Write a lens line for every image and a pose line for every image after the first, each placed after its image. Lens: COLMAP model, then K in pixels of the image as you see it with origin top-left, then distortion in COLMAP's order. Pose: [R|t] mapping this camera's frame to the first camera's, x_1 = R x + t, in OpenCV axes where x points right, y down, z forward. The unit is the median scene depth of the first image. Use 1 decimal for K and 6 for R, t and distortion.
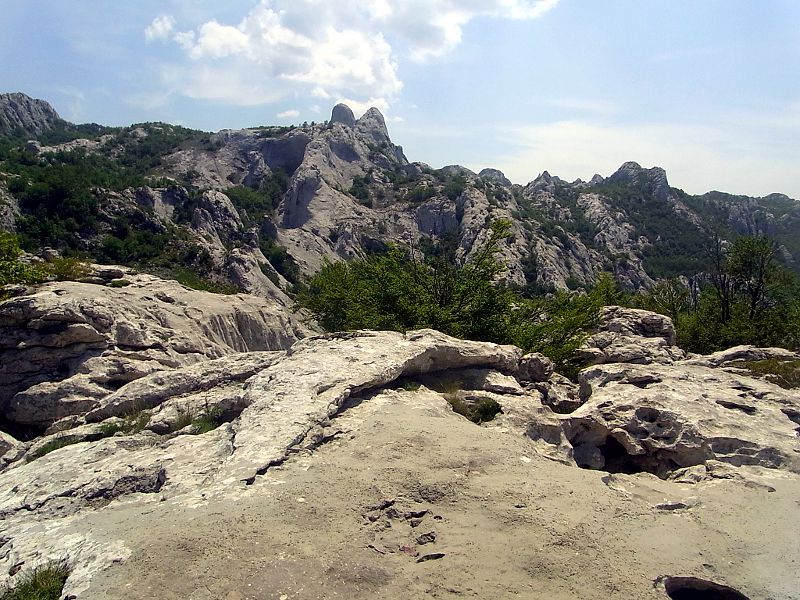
lens RADIAL K [[649.9, 0, 395.9], [0, 649.9, 297.1], [0, 0, 1]] dist [-0.011808, -0.000581]
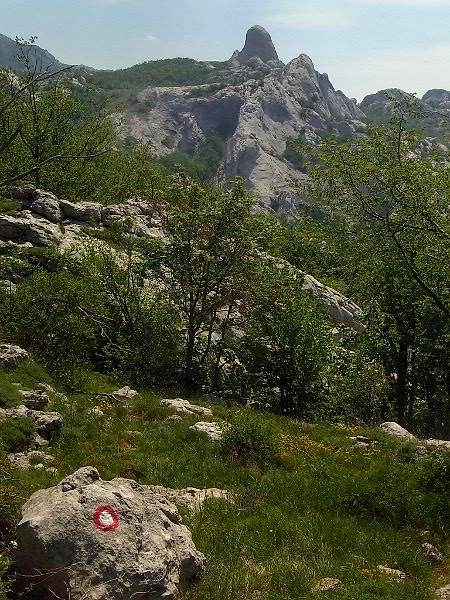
lens RADIAL K [[1007.1, 0, 226.7], [0, 1007.1, 304.4], [0, 0, 1]] dist [0.252179, 0.000000]
pose [[0.997527, -0.001460, -0.070275, -0.048058], [0.005621, 0.998239, 0.059047, -0.023883], [0.070065, -0.059296, 0.995779, -0.581086]]
